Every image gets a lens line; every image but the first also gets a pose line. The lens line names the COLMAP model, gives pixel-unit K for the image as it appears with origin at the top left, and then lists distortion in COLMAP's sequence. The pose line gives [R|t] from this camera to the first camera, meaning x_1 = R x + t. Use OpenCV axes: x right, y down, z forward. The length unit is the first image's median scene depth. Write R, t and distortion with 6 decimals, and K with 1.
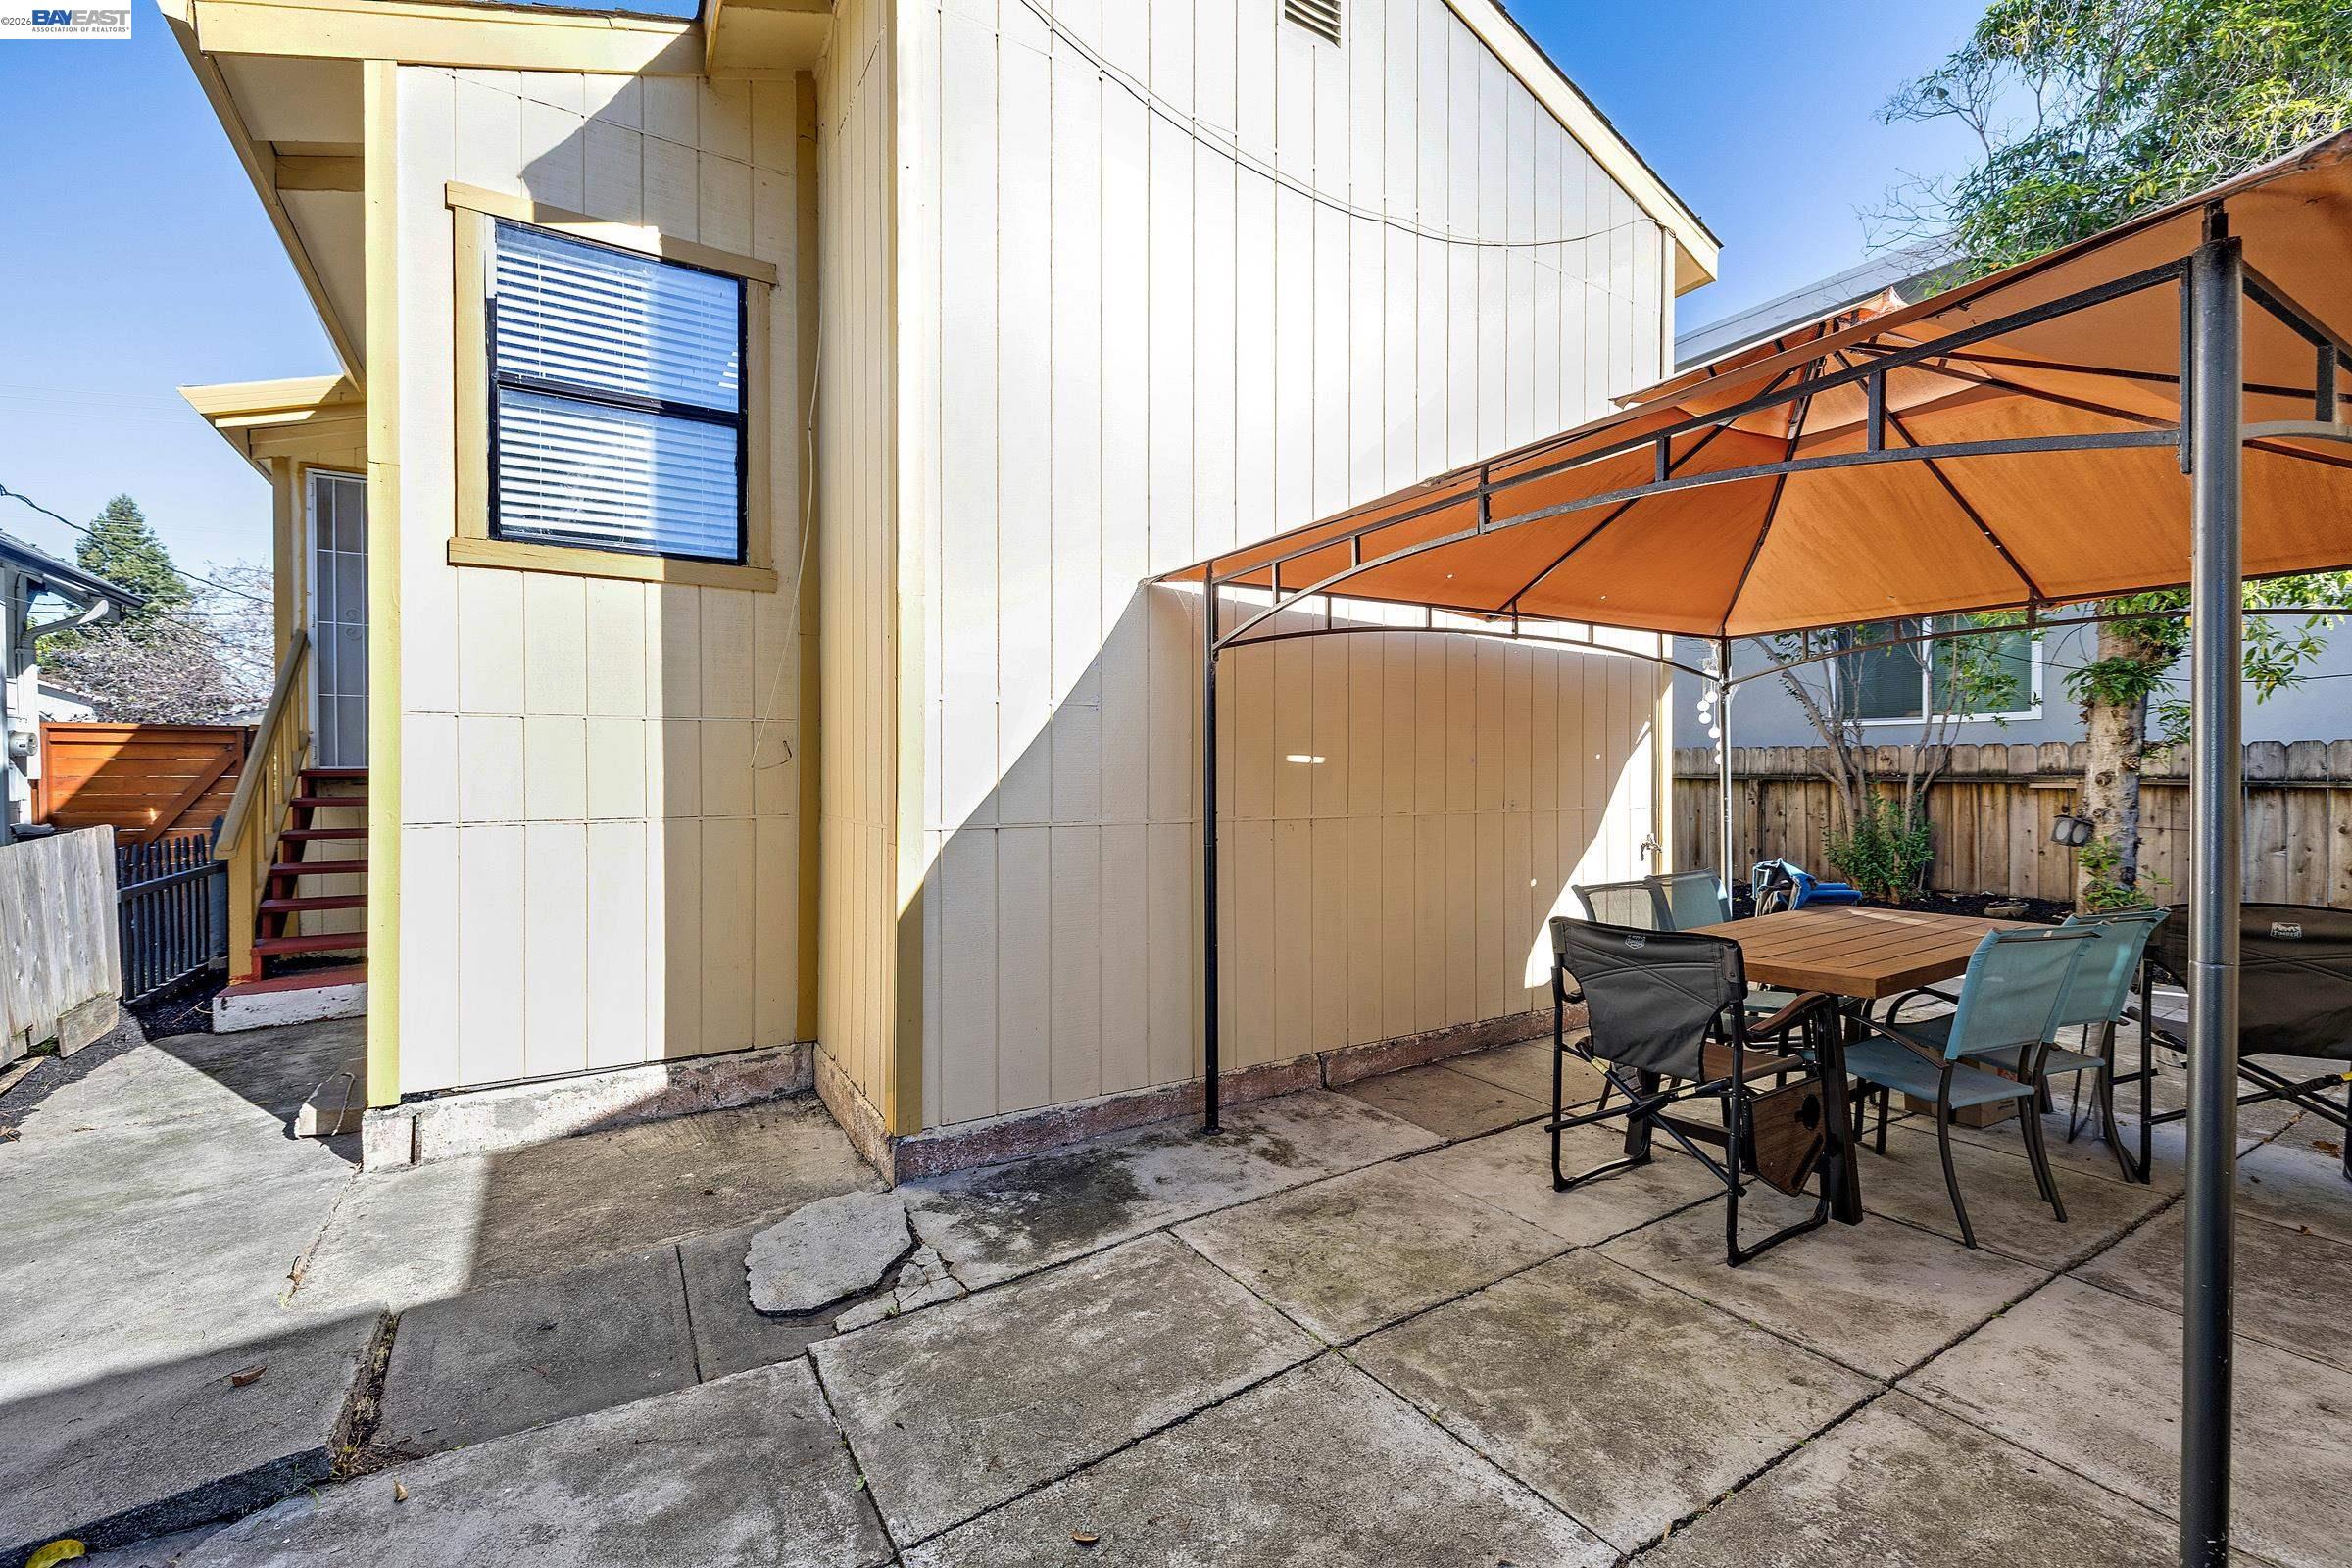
lens RADIAL K [[984.0, 0, 1163.1], [0, 984.0, 779.1], [0, 0, 1]] dist [0.000425, -0.000786]
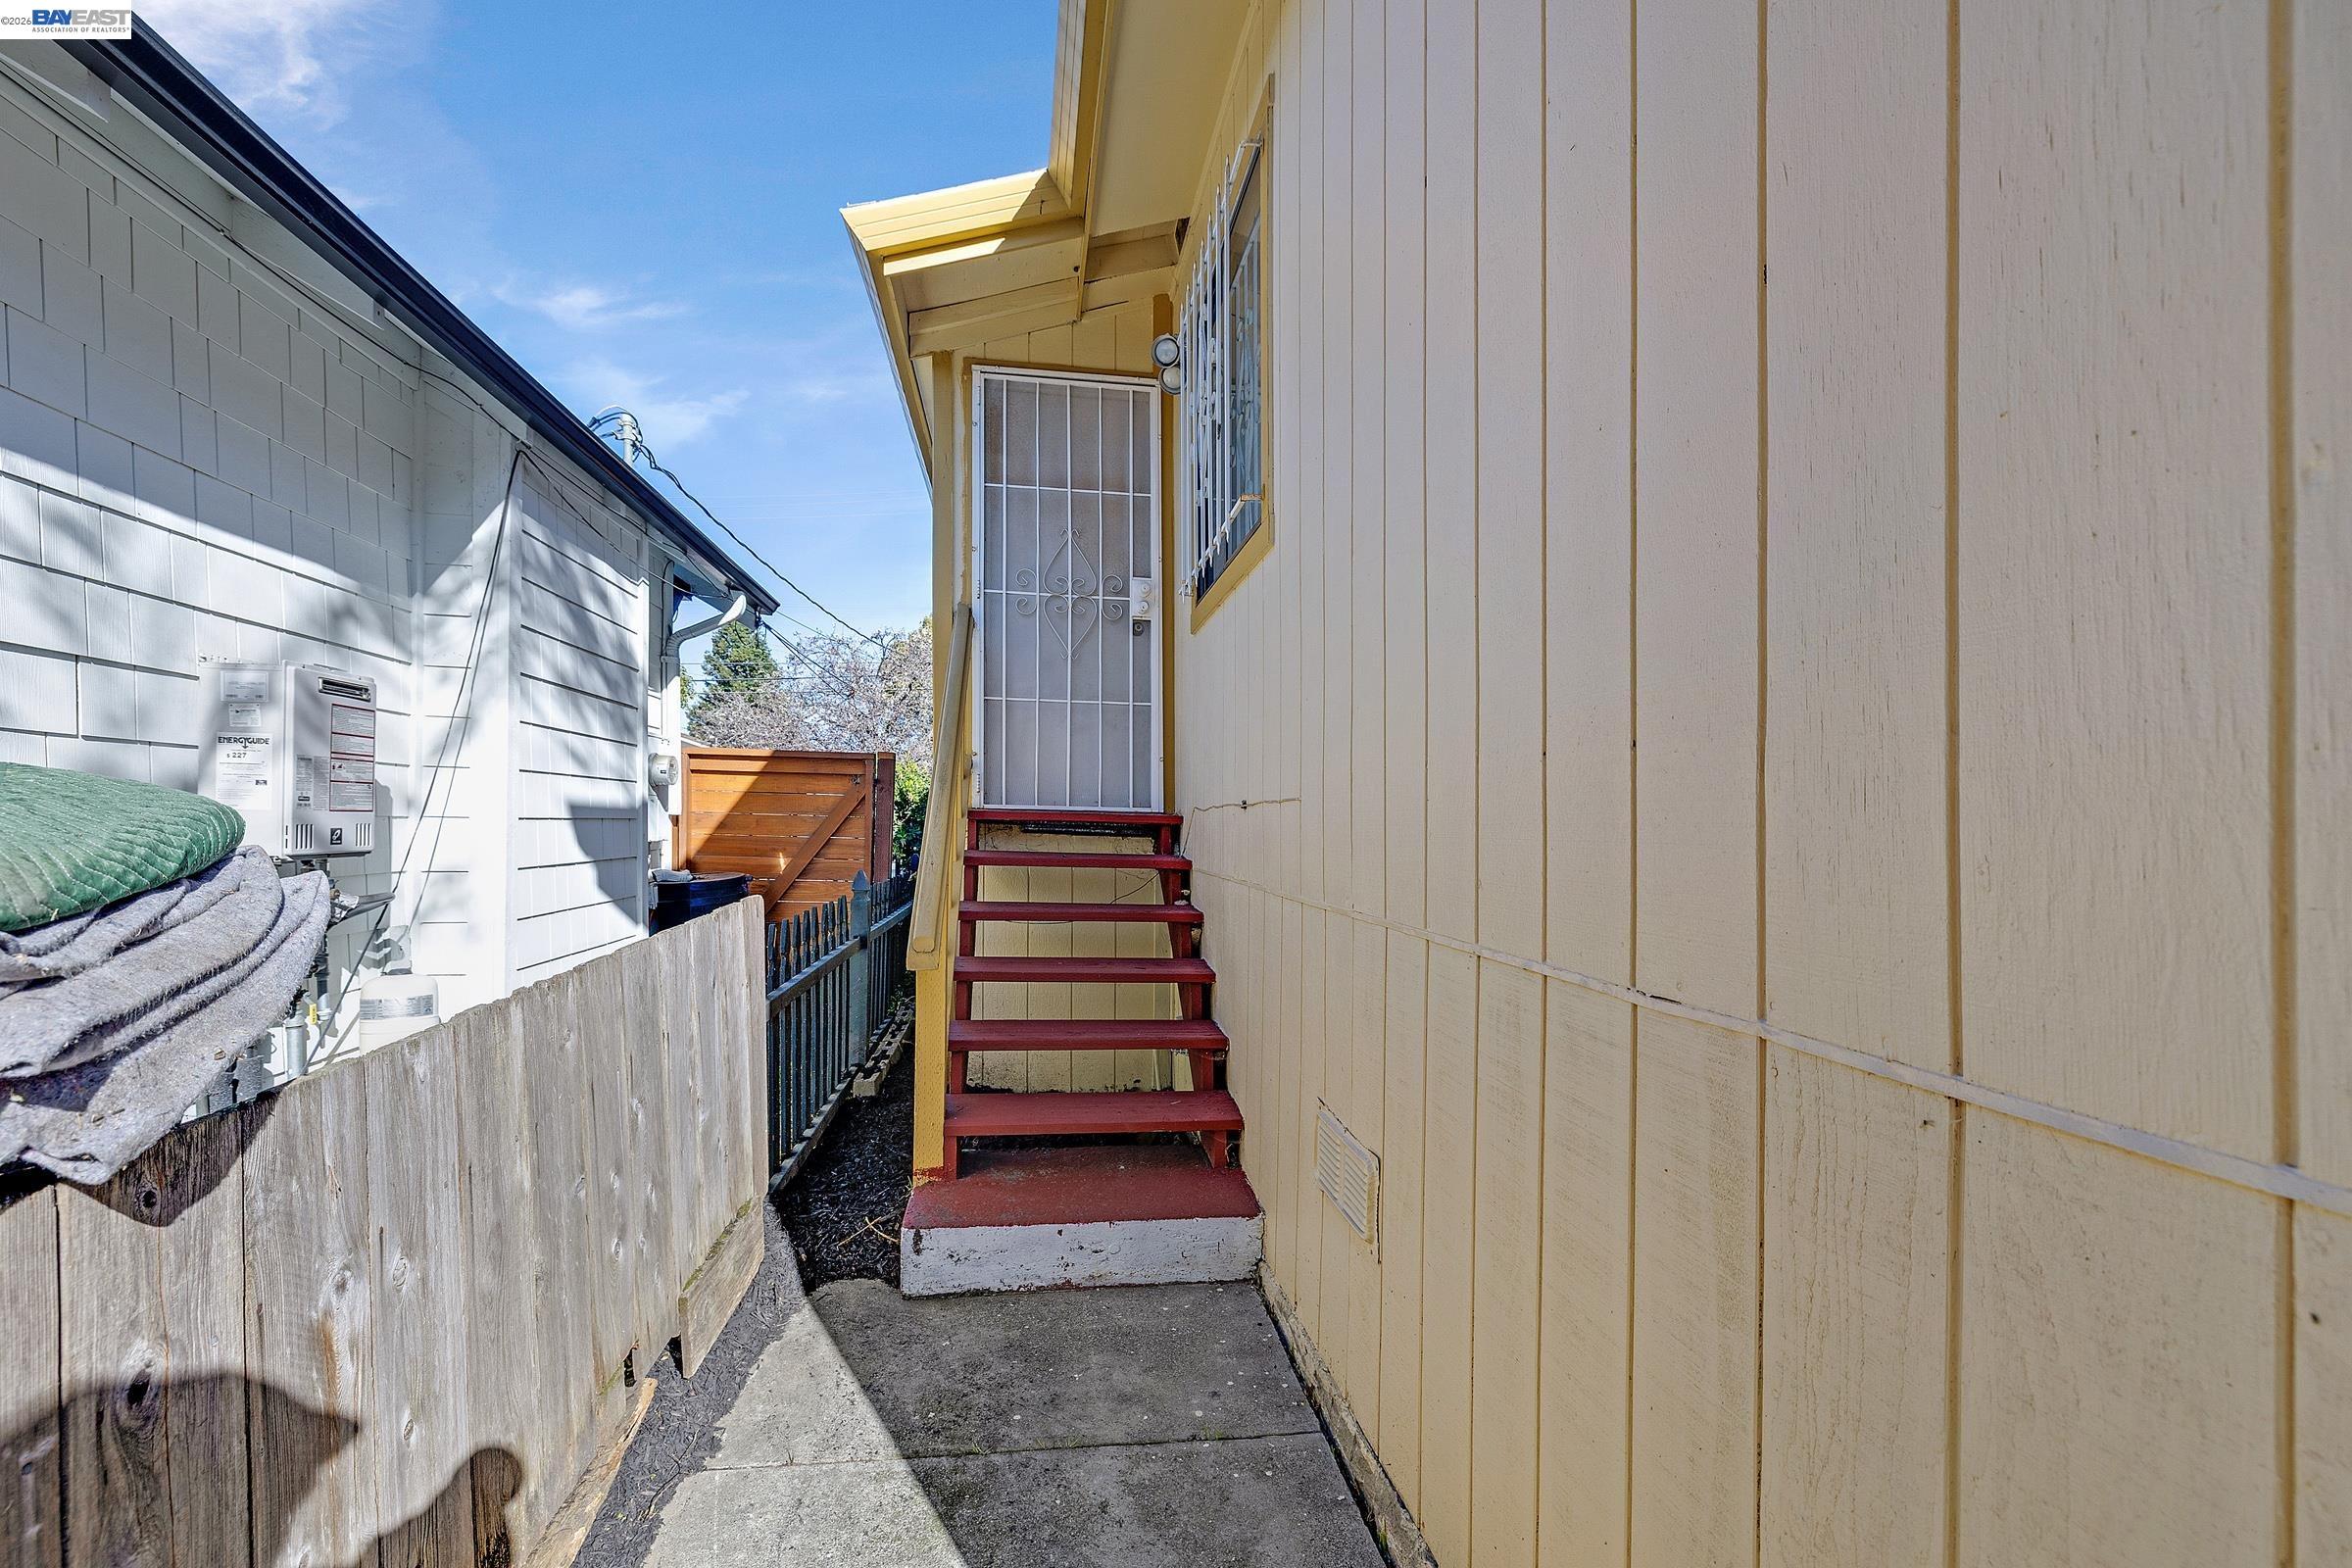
lens RADIAL K [[984.0, 0, 1181.7], [0, 984.0, 845.8], [0, 0, 1]] dist [0.000425, -0.000786]
pose [[0.925337, 0.029780, -0.377974, -0.424627], [-0.024636, 0.999526, 0.018438, 0.000272], [0.378344, -0.007750, 0.925633, 0.380858]]
